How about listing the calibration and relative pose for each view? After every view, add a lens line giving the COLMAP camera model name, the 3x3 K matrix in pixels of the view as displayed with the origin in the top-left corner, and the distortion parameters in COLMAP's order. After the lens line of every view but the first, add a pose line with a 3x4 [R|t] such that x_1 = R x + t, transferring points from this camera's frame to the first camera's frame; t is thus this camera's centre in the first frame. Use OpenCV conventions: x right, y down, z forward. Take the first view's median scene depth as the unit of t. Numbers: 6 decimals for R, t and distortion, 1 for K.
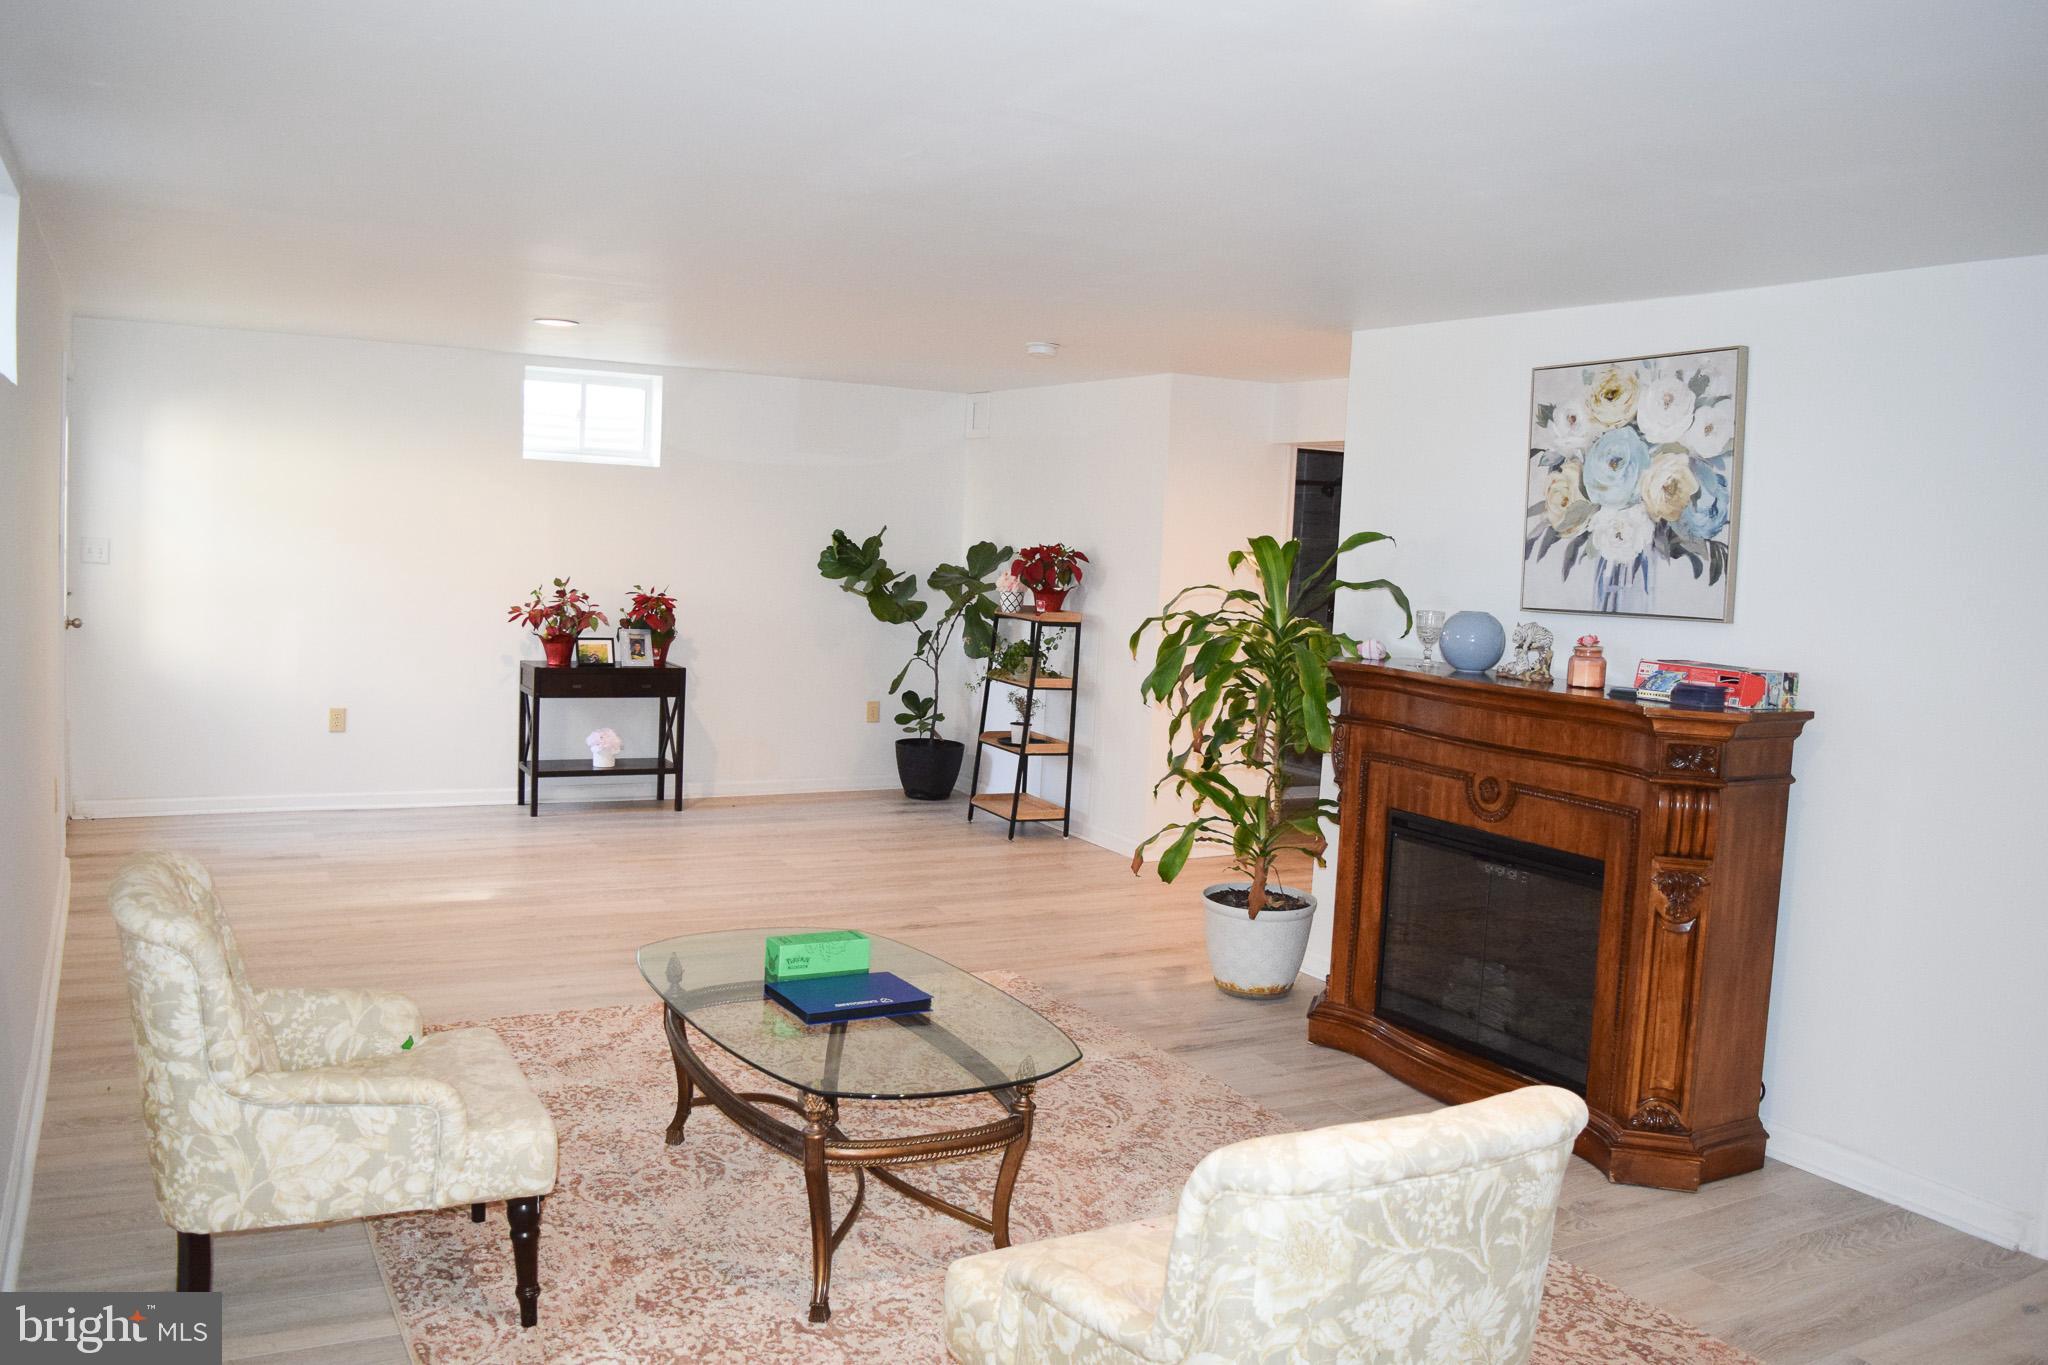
lens RADIAL K [[1608.2, 0, 1019.6], [0, 1608.2, 661.4], [0, 0, 1]] dist [-0.096725, 0.026982]
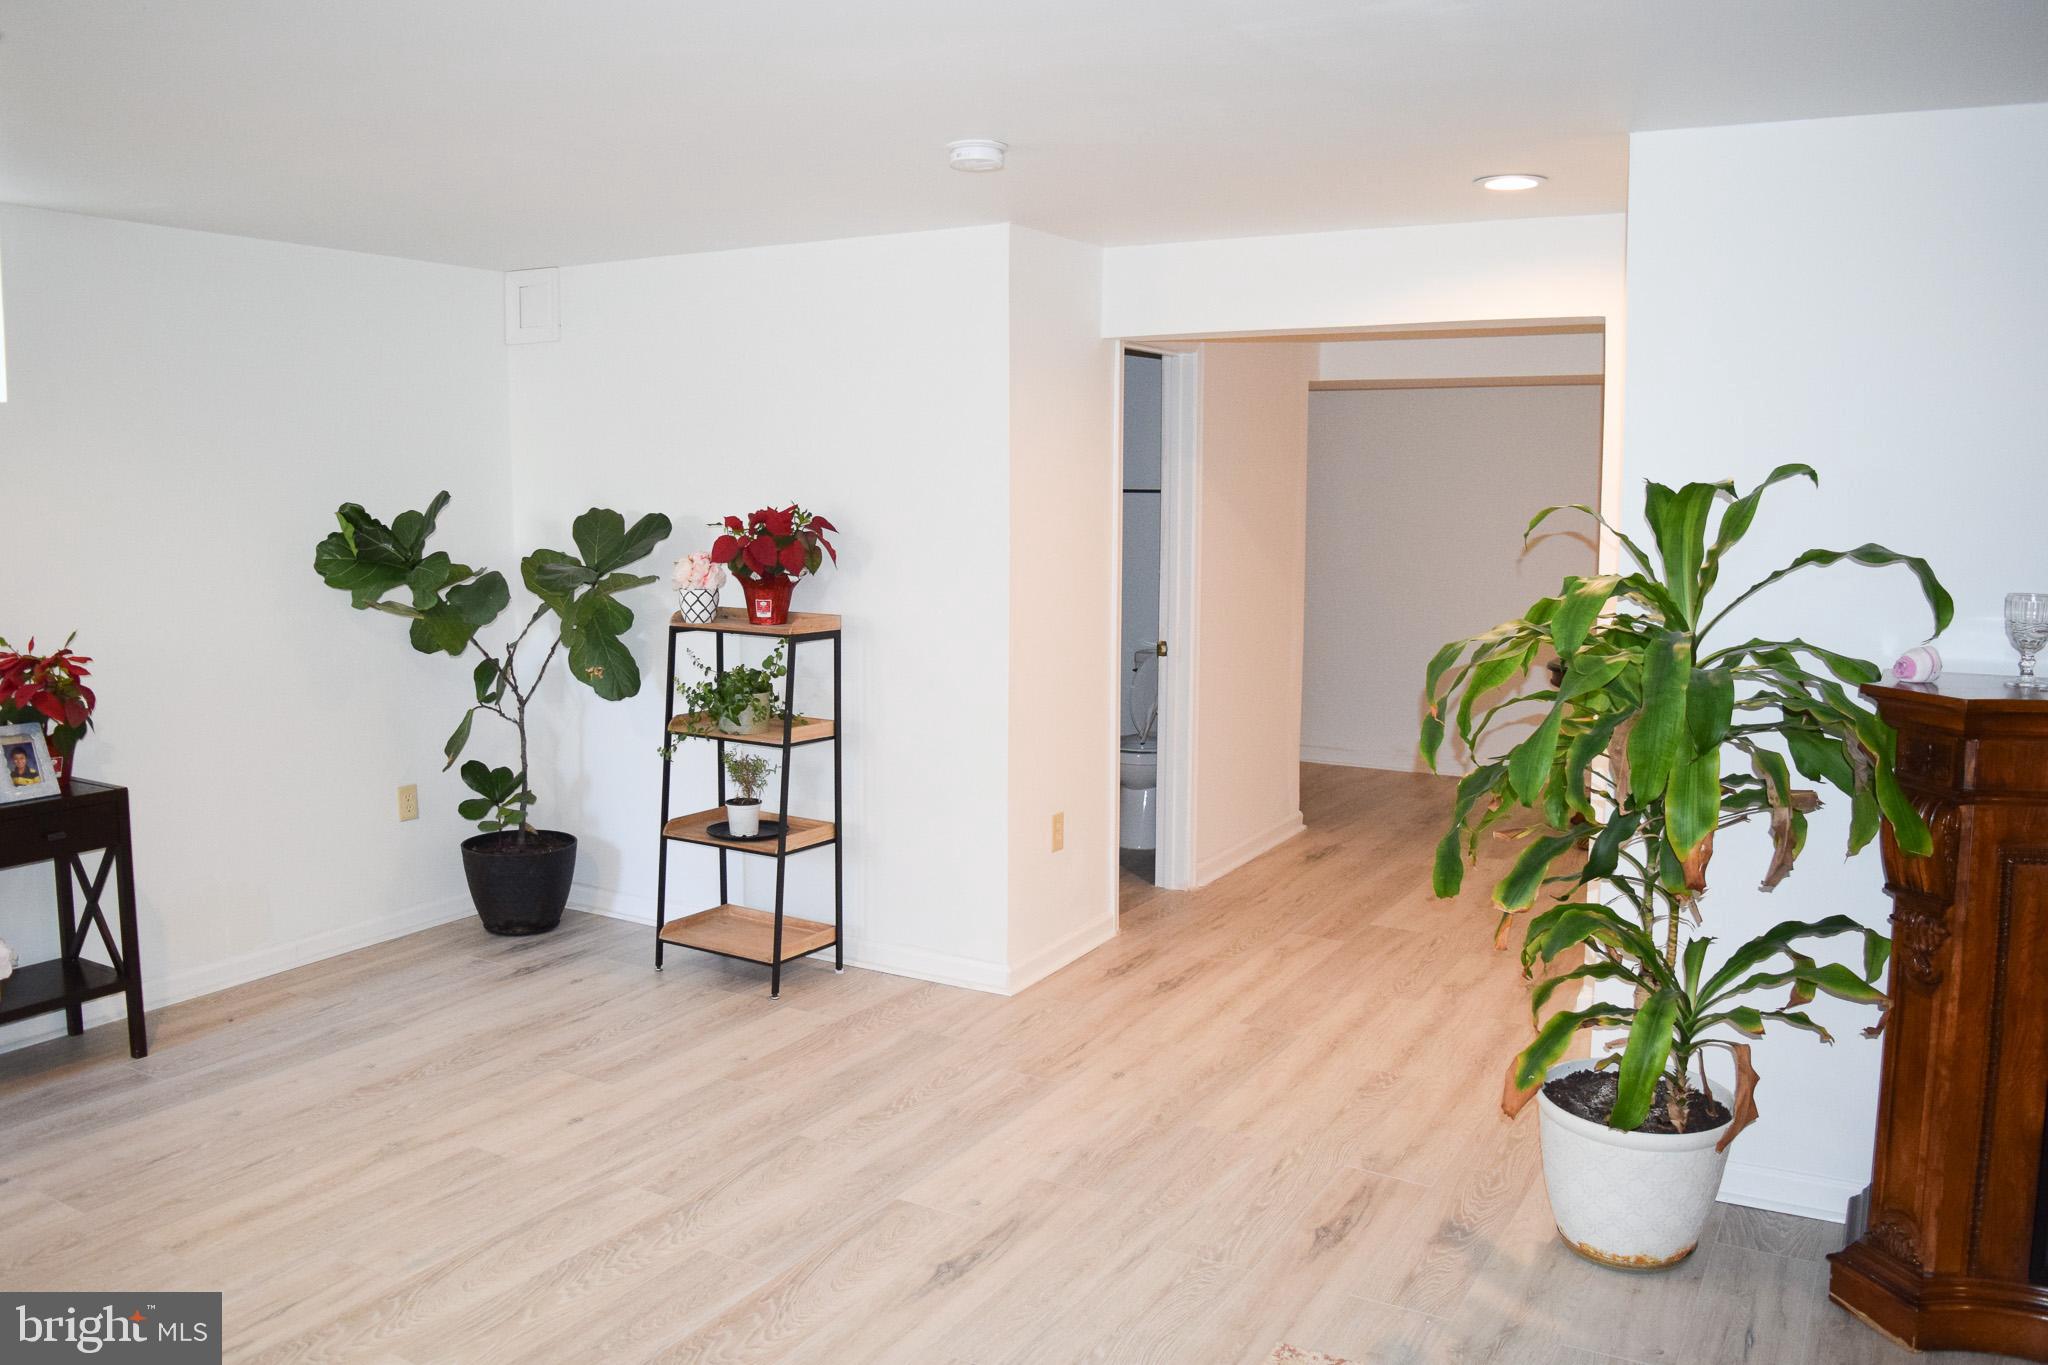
lens RADIAL K [[1608.2, 0, 1019.6], [0, 1608.2, 661.4], [0, 0, 1]] dist [-0.096725, 0.026982]
pose [[0.851671, -0.103796, 0.513695, -0.213349], [0.082272, 0.994517, 0.064548, -0.044331], [-0.517579, -0.012711, 0.855541, 0.411772]]
